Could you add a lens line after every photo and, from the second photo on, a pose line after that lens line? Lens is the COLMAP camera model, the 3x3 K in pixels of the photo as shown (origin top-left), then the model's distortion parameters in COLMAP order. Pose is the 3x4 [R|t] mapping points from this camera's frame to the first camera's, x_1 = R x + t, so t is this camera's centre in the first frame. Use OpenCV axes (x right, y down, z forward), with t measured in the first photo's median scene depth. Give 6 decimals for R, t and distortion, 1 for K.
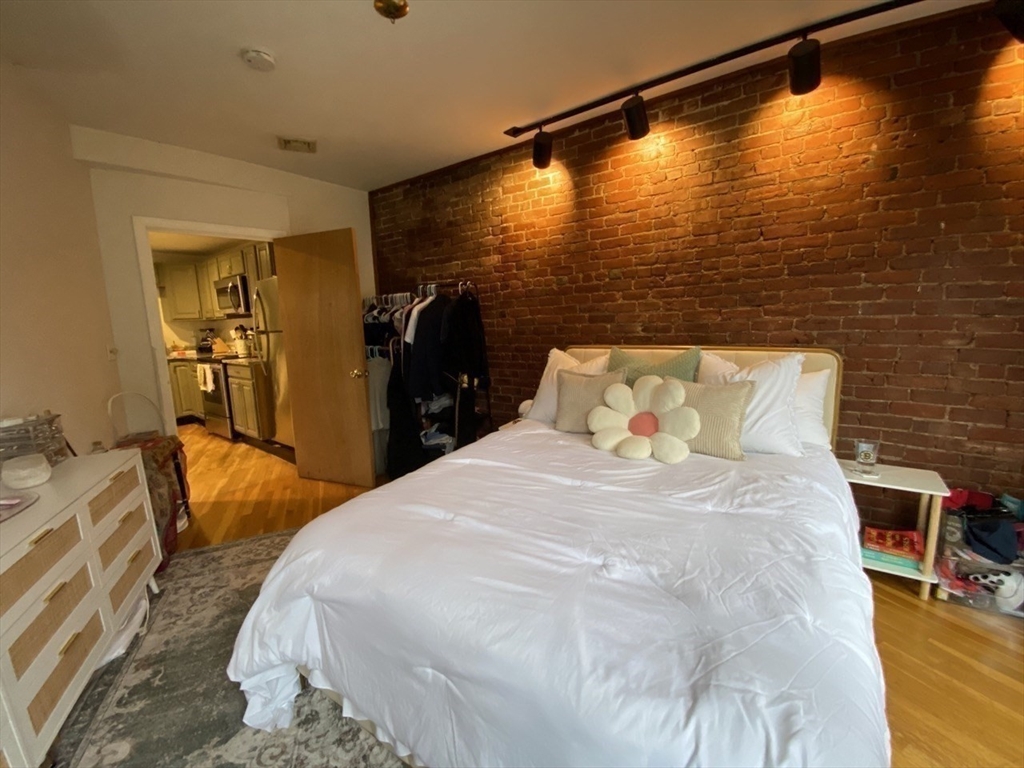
lens RADIAL K [[416.2, 0, 509.4], [0, 416.2, 381.1], [0, 0, 1]] dist [0.024863, -0.023596]
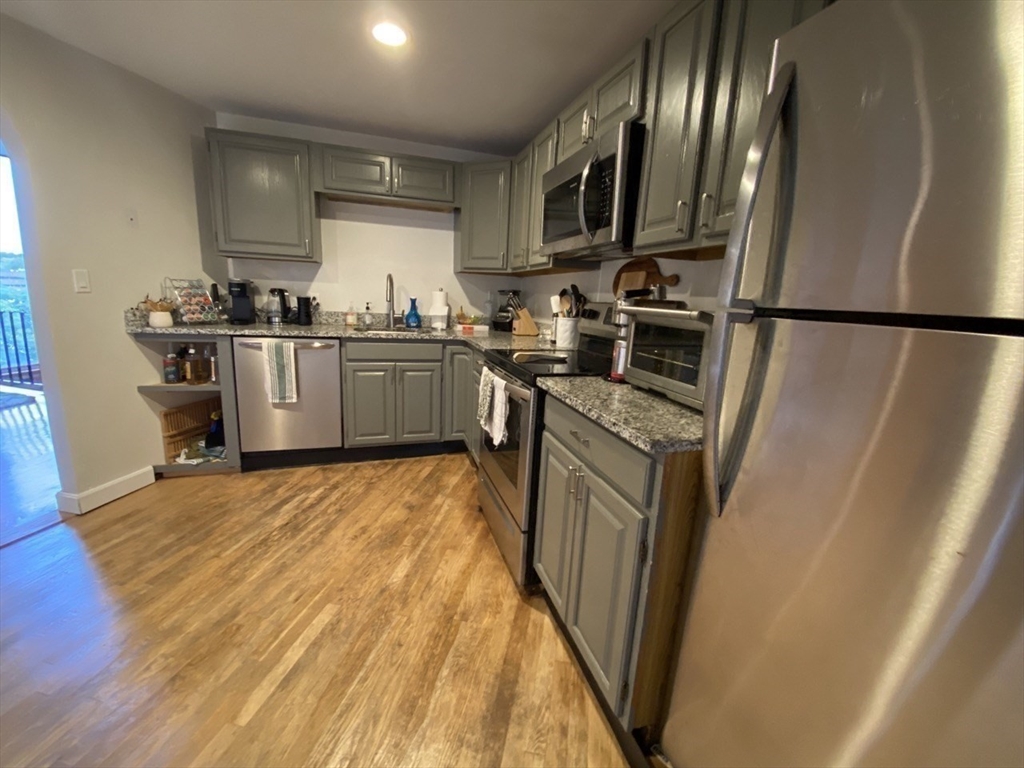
lens RADIAL K [[416.2, 0, 509.4], [0, 416.2, 381.1], [0, 0, 1]] dist [0.024863, -0.023596]
pose [[0.816831, 0.189906, -0.544723, -0.428333], [-0.162755, 0.981766, 0.098215, -0.064561], [0.553442, 0.008432, 0.832845, 0.579861]]
